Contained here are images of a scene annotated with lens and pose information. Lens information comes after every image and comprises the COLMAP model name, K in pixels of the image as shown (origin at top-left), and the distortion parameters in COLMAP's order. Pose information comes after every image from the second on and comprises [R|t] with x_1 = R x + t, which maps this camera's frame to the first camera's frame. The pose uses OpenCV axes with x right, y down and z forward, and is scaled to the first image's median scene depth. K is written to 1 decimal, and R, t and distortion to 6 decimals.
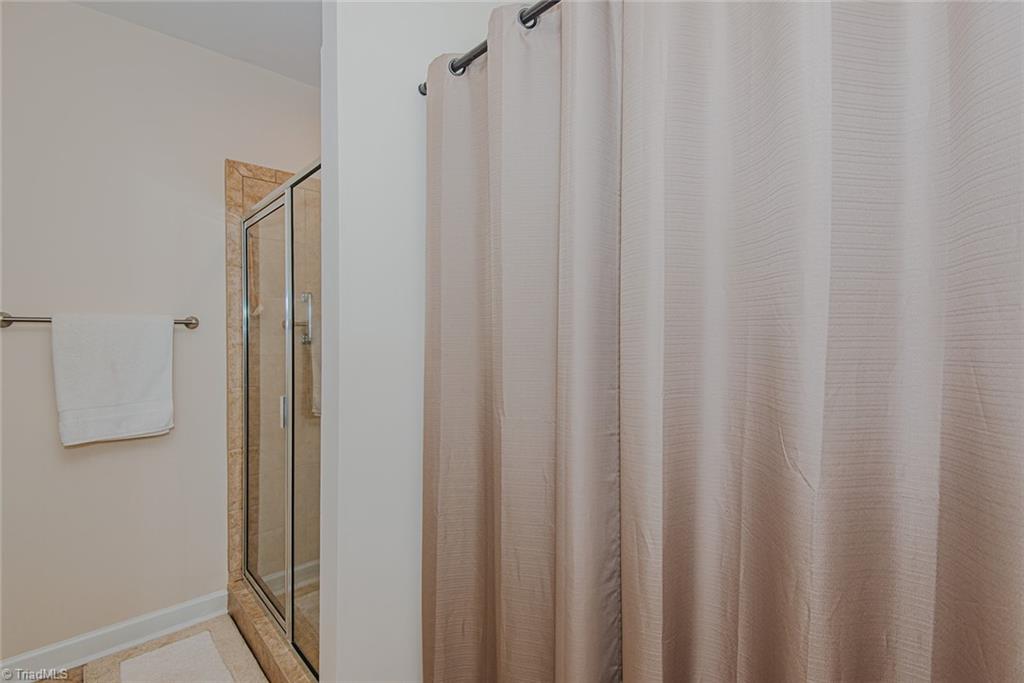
lens RADIAL K [[470.8, 0, 519.5], [0, 470.8, 338.2], [0, 0, 1]] dist [0.022404, -0.012597]
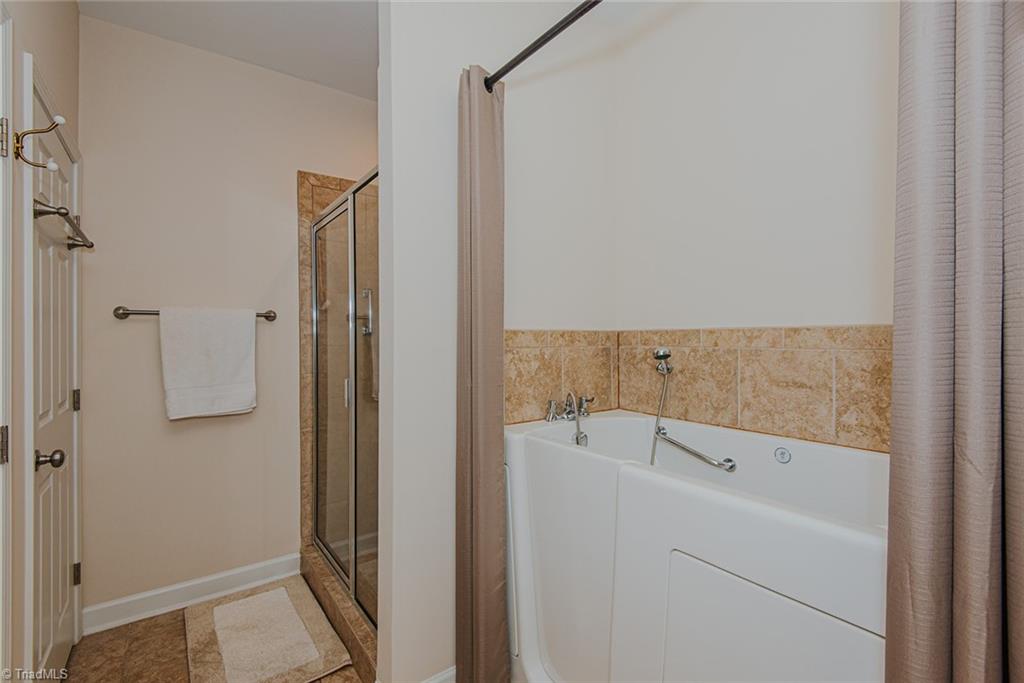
lens RADIAL K [[470.8, 0, 520.9], [0, 470.8, 338.7], [0, 0, 1]] dist [0.022404, -0.012597]
pose [[0.993858, -0.000610, -0.110664, 0.029922], [0.000795, 0.999998, 0.001628, 0.020119], [0.110663, -0.001706, 0.993857, -0.058500]]
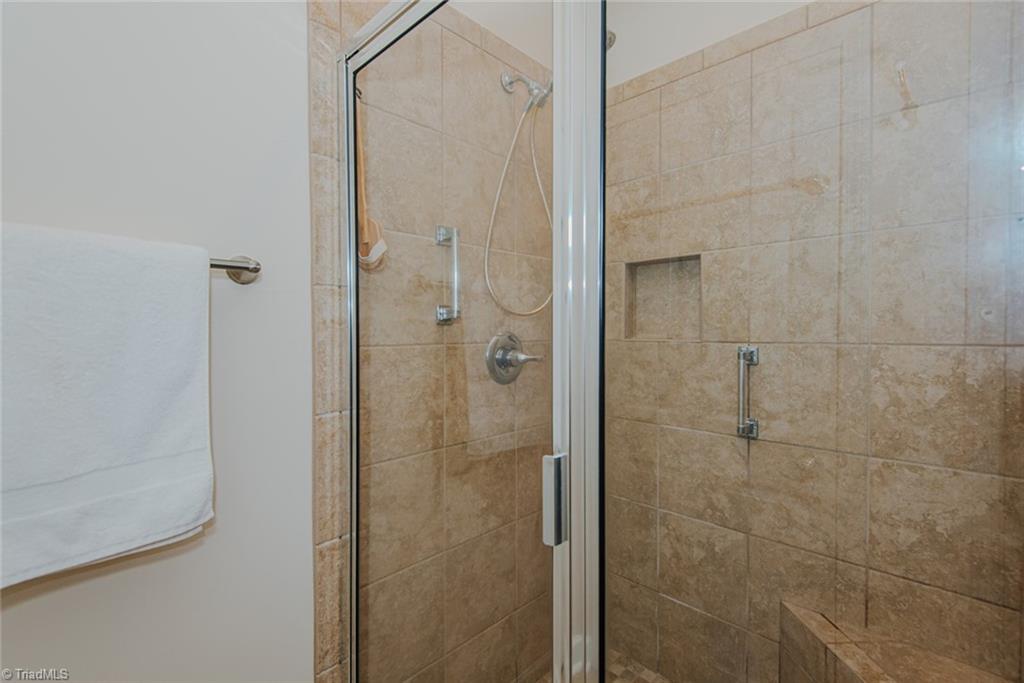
lens RADIAL K [[470.8, 0, 522.1], [0, 470.8, 338.2], [0, 0, 1]] dist [0.022404, -0.012597]
pose [[0.998018, 0.000124, 0.062932, -0.439876], [-0.000871, 0.999930, 0.011831, 0.023996], [-0.062926, -0.011862, 0.997948, 0.519637]]
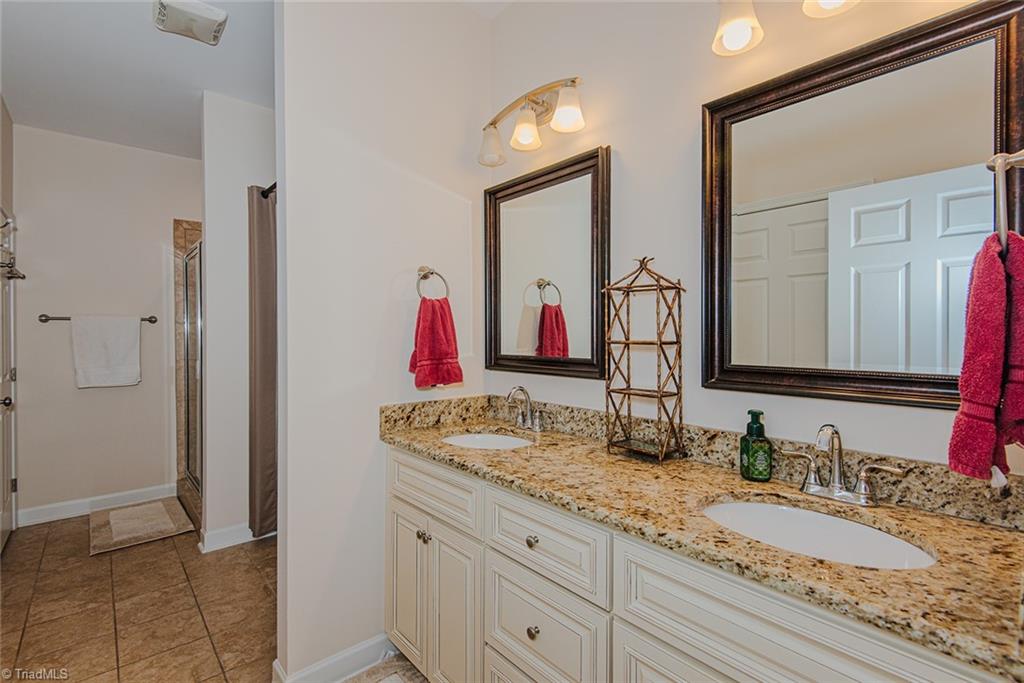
lens RADIAL K [[470.8, 0, 512.2], [0, 470.8, 339.2], [0, 0, 1]] dist [0.022404, -0.012597]
pose [[0.999678, -0.001751, -0.025295, 0.580123], [0.001901, 0.999981, 0.005913, 0.026900], [0.025284, -0.005959, 0.999663, -0.599224]]
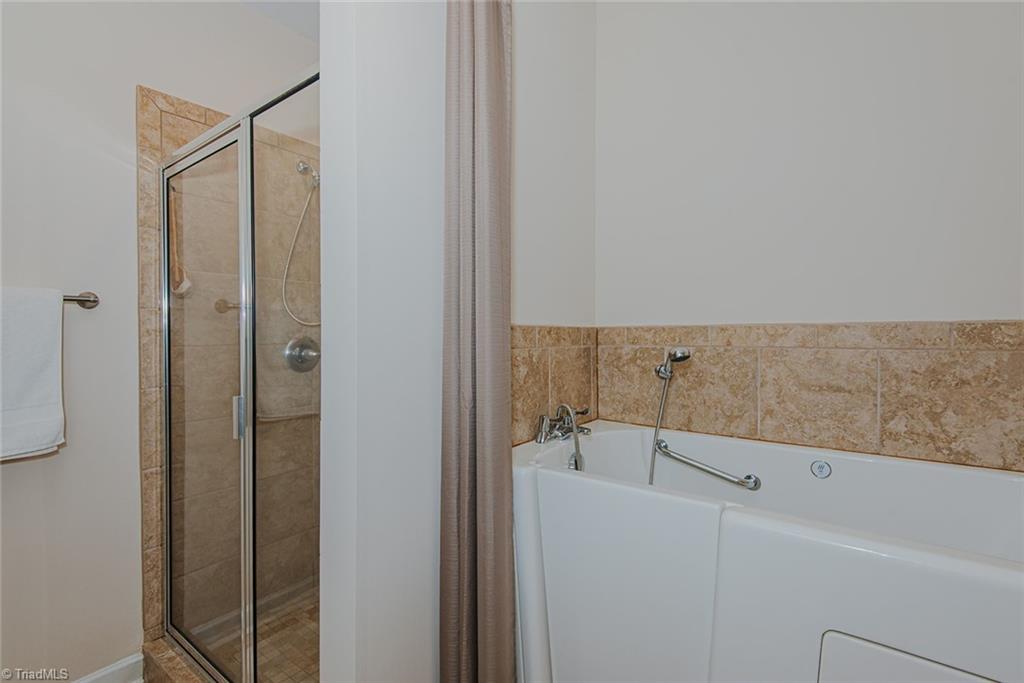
lens RADIAL K [[470.8, 0, 520.2], [0, 470.8, 338.0], [0, 0, 1]] dist [0.022404, -0.012597]
pose [[0.982854, -0.000302, 0.184385, -0.159481], [-0.000957, 0.999977, 0.006740, 0.019160], [-0.184383, -0.006801, 0.982831, 0.142548]]
